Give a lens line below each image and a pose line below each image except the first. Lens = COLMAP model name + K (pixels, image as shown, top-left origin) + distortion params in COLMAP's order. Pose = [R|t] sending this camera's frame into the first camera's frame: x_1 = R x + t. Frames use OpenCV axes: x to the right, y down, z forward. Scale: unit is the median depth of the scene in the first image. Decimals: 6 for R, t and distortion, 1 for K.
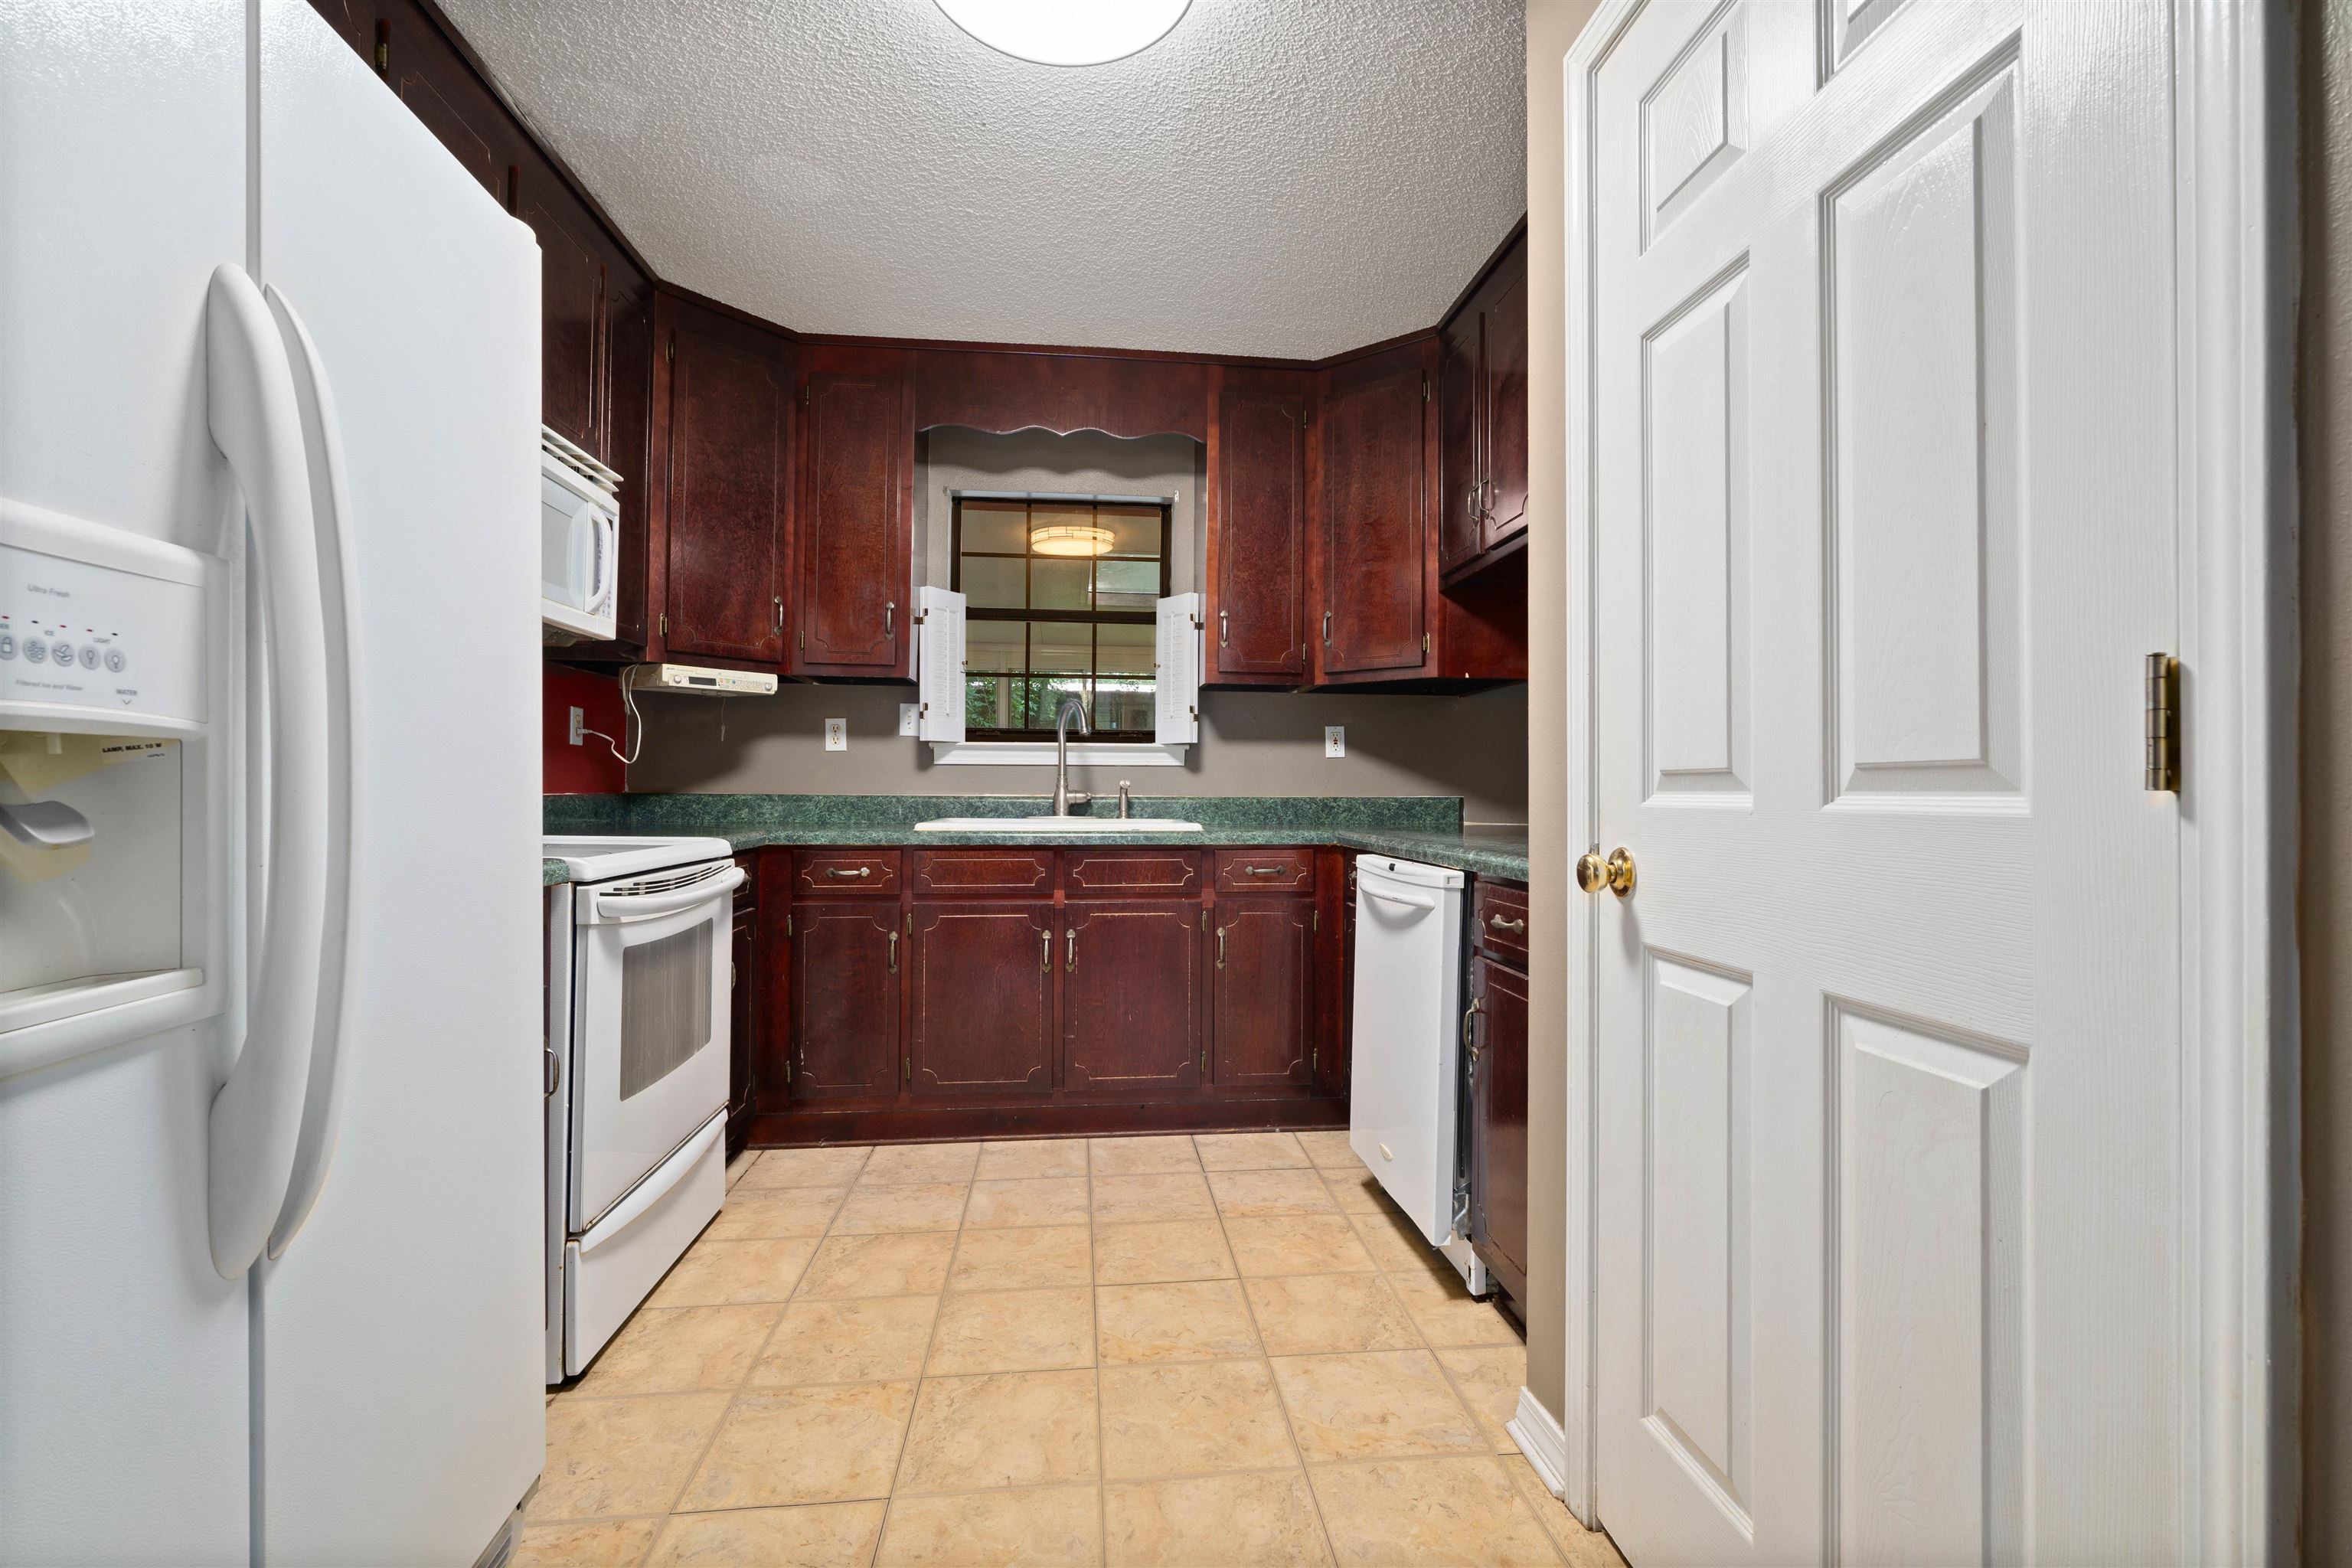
lens RADIAL K [[988.0, 0, 1183.1], [0, 988.0, 786.3], [0, 0, 1]] dist [-0.009996, 0.000197]
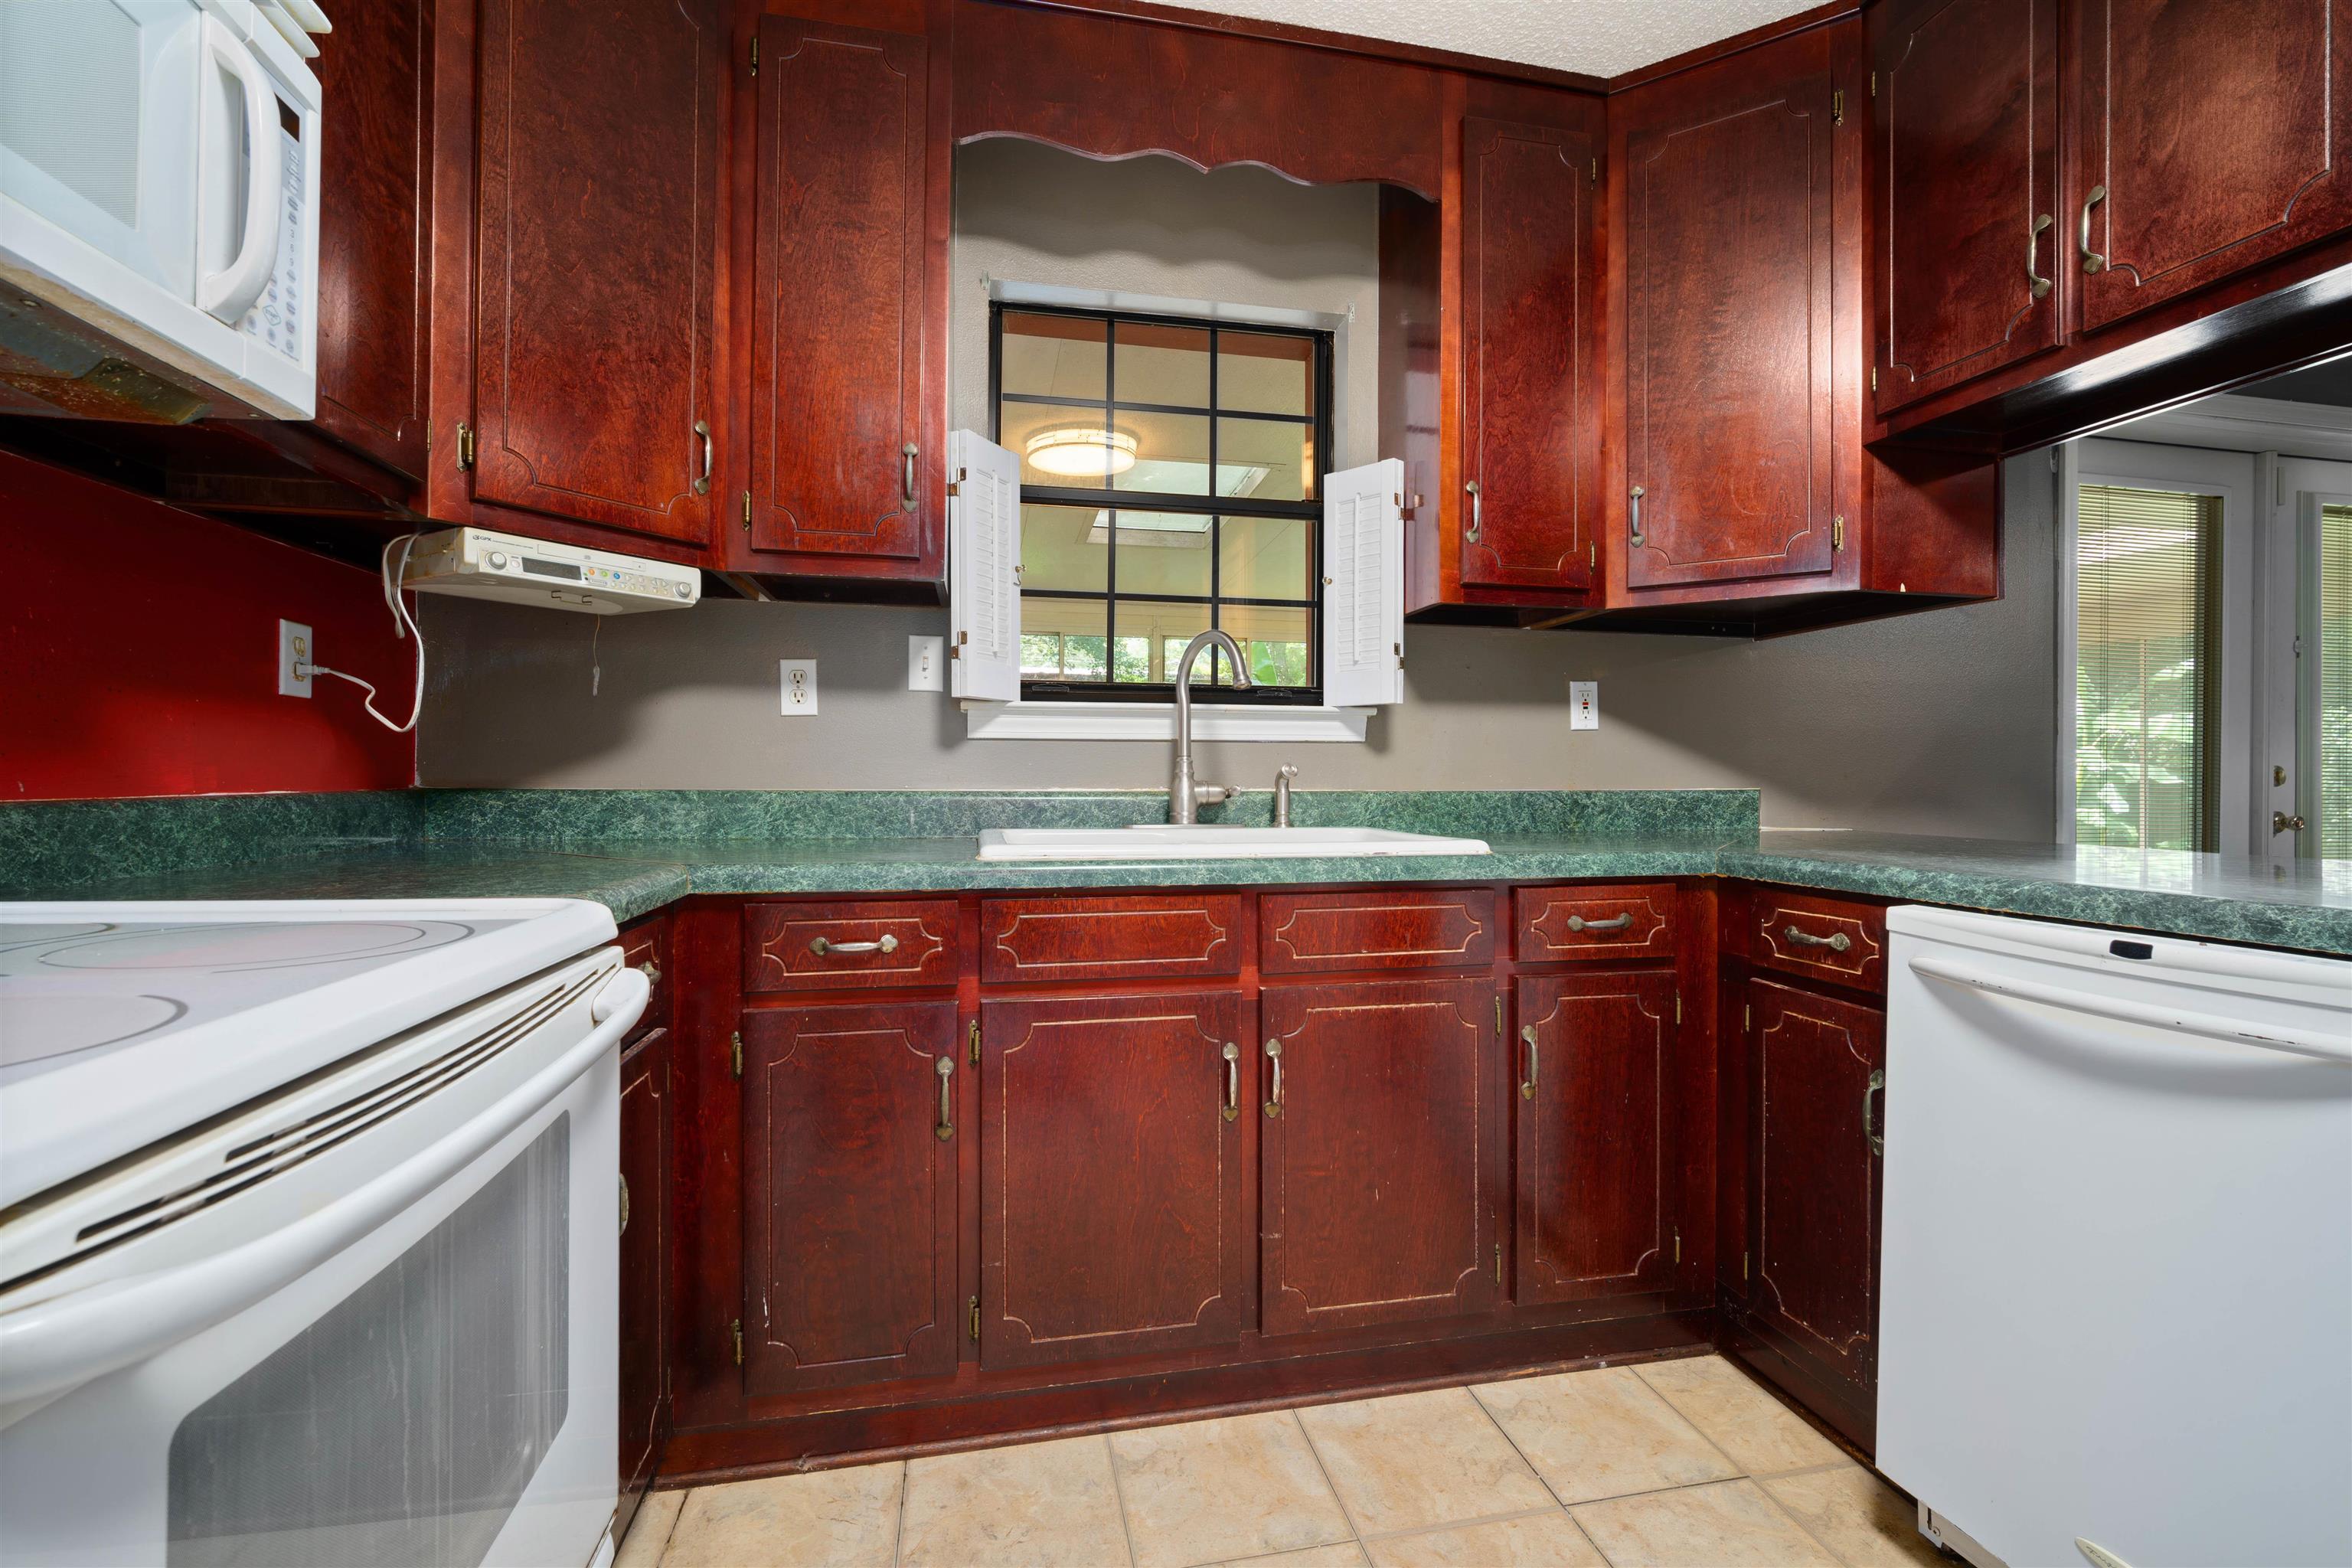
lens RADIAL K [[988.0, 0, 1175.9], [0, 988.0, 787.5], [0, 0, 1]] dist [-0.009996, 0.000197]
pose [[0.995774, -0.003315, 0.091780, -0.200781], [0.002094, 0.999908, 0.013389, -0.000408], [-0.091816, -0.013140, 0.995689, 0.435343]]
